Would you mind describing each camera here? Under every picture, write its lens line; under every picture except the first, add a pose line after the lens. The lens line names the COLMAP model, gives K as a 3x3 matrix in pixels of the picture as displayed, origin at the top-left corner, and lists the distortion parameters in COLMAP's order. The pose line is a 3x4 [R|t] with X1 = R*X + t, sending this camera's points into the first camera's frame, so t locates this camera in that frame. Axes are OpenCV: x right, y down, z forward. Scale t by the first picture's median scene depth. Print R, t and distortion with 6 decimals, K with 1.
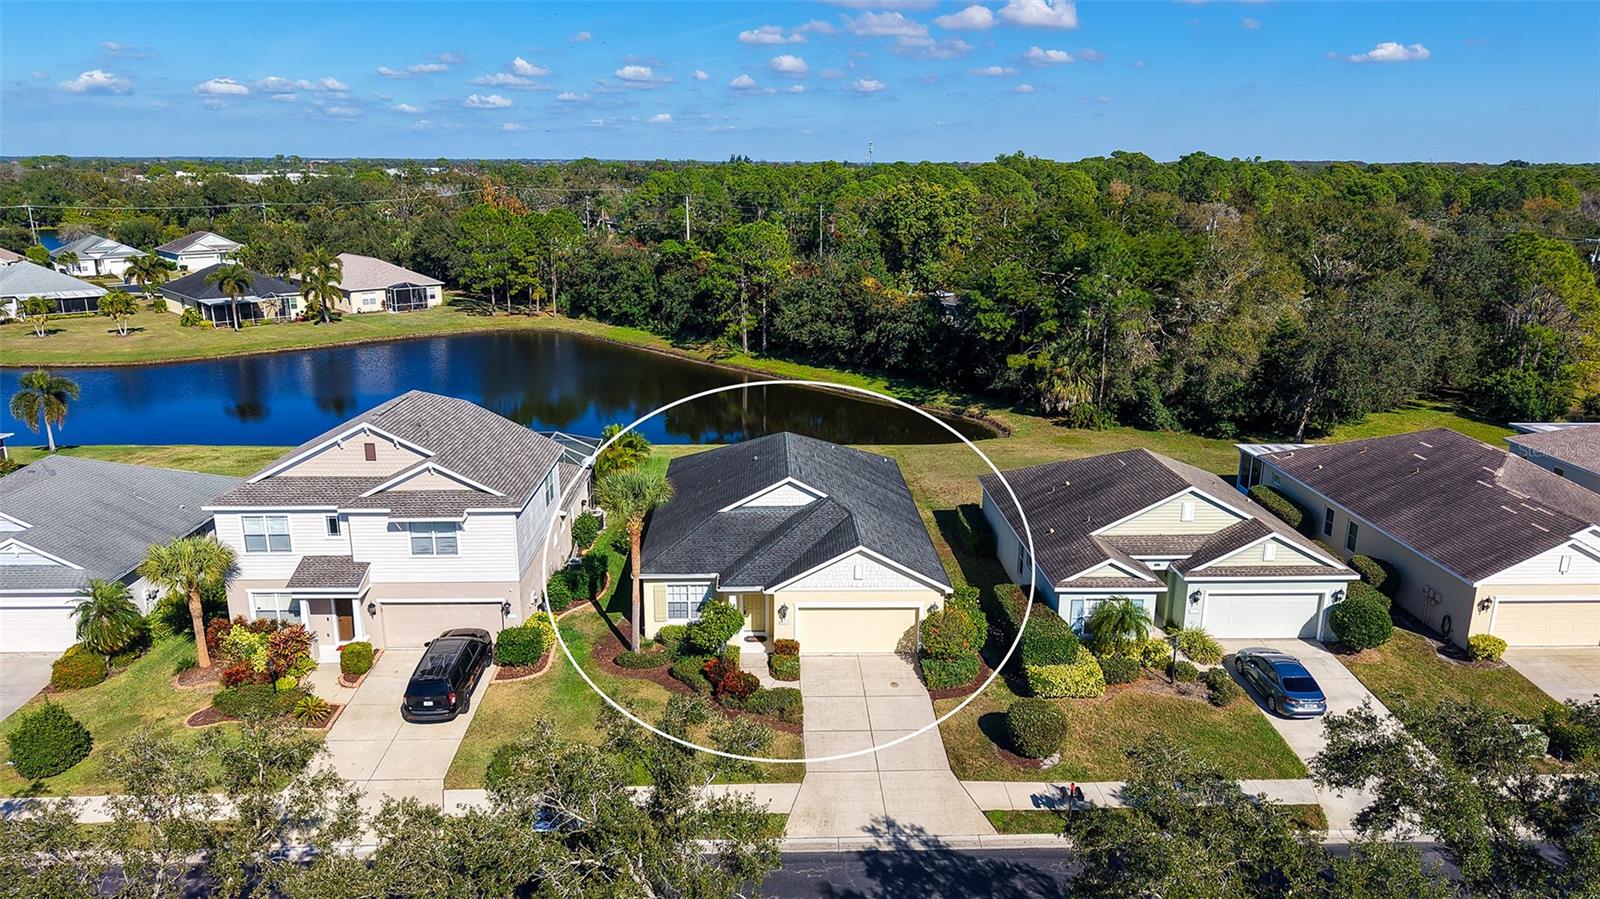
lens RADIAL K [[1051.6, 0, 800.0], [0, 1051.6, 449.5], [0, 0, 1]] dist [-0.001097, -0.004302]
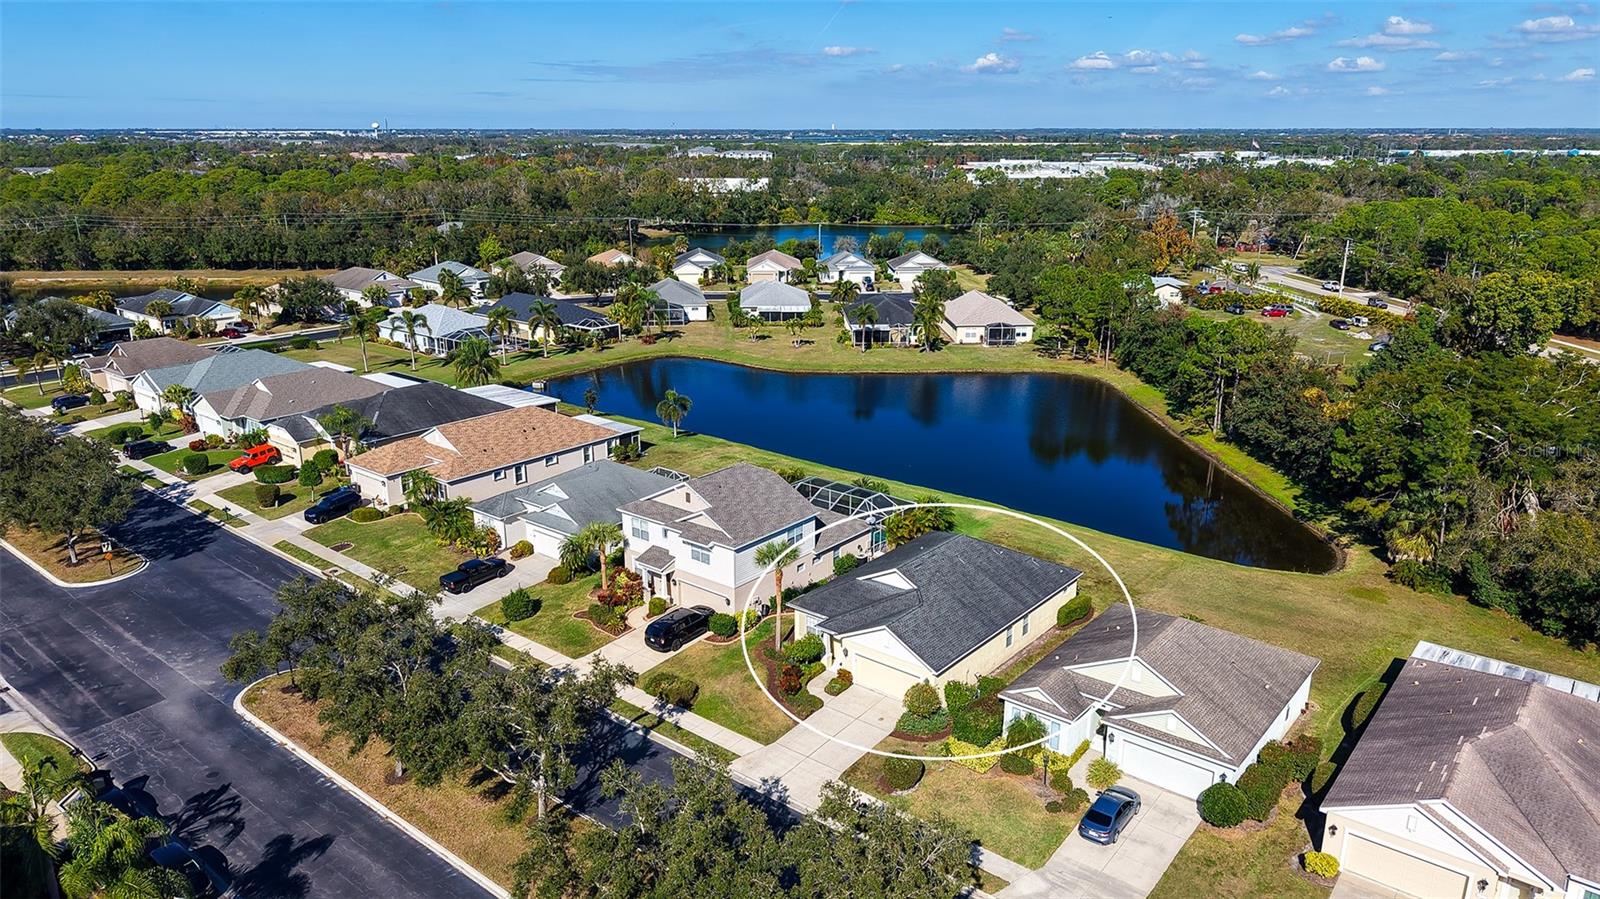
lens RADIAL K [[1068.6, 0, 800.0], [0, 1068.6, 449.5], [0, 0, 1]] dist [-0.039902, 0.000774]
pose [[0.742698, 0.180934, -0.644719, 0.374391], [-0.164957, 0.982569, 0.085722, -0.111138], [0.648990, 0.042685, 0.759598, -0.113112]]
